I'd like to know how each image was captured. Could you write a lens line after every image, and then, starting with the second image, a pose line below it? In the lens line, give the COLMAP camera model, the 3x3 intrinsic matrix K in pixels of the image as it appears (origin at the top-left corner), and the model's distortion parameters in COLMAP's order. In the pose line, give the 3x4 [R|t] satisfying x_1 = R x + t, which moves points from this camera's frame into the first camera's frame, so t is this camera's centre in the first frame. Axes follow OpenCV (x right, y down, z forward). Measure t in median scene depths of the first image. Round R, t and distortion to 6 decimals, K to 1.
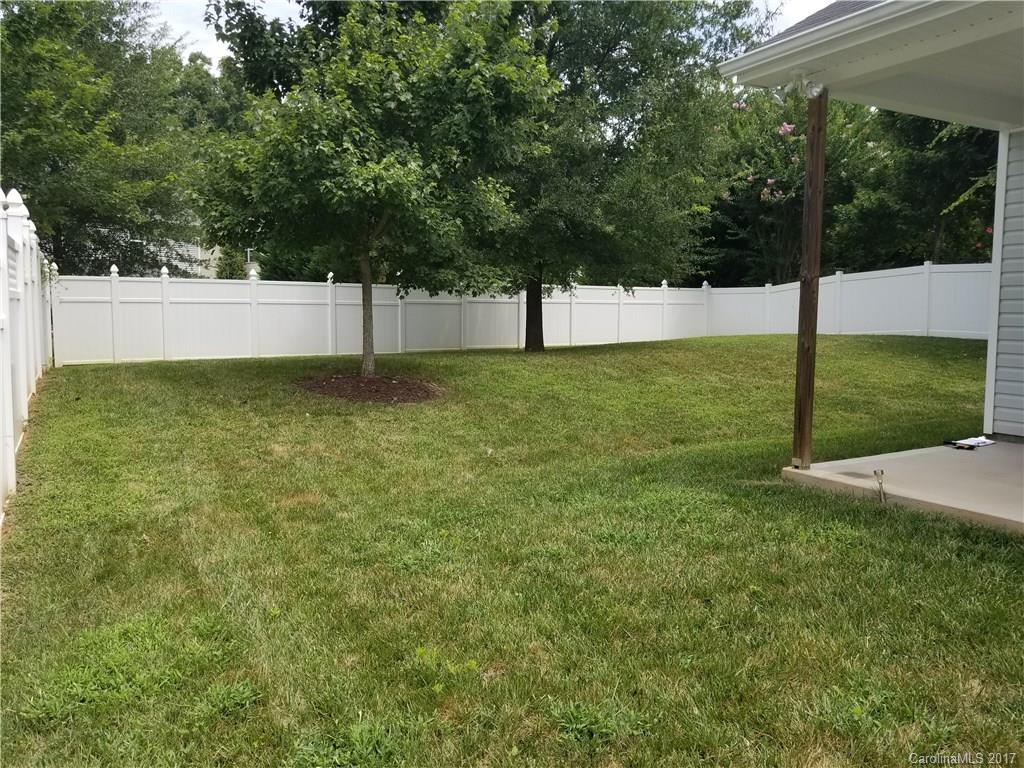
lens RADIAL K [[785.9, 0, 516.5], [0, 785.9, 361.7], [0, 0, 1]] dist [0.001854, -0.000523]
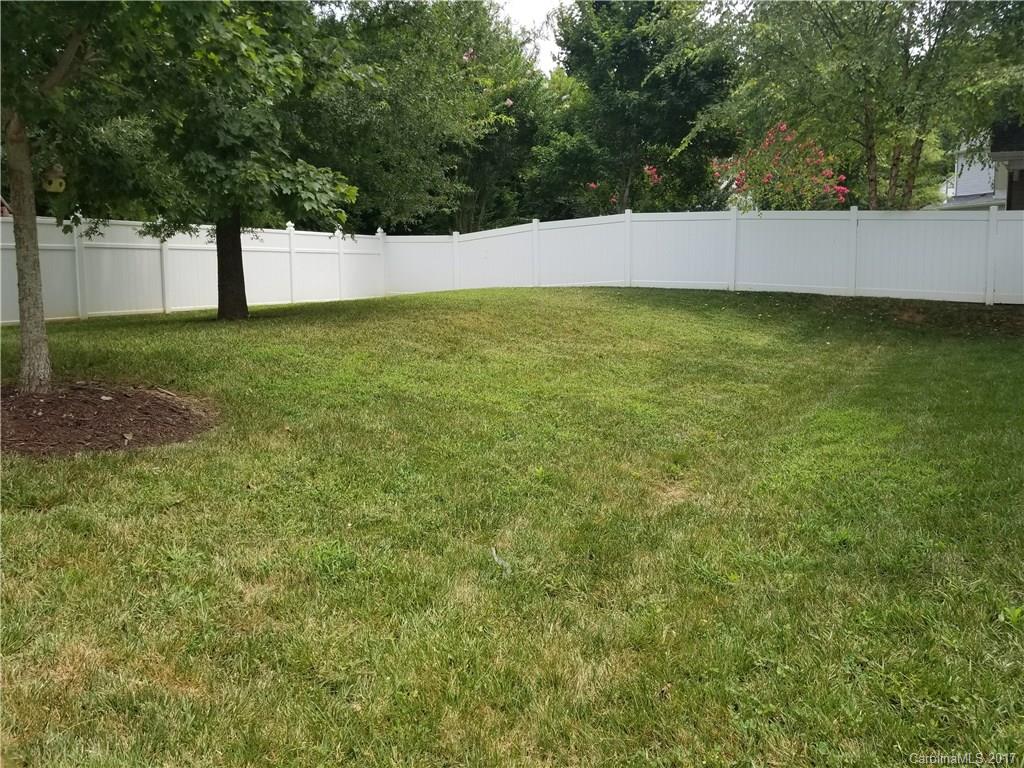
lens RADIAL K [[785.9, 0, 516.5], [0, 785.9, 361.7], [0, 0, 1]] dist [0.001854, -0.000523]
pose [[0.879337, -0.059035, 0.472526, -0.062781], [0.036117, 0.997696, 0.057436, -0.001933], [-0.474828, -0.033440, 0.879443, 0.214972]]
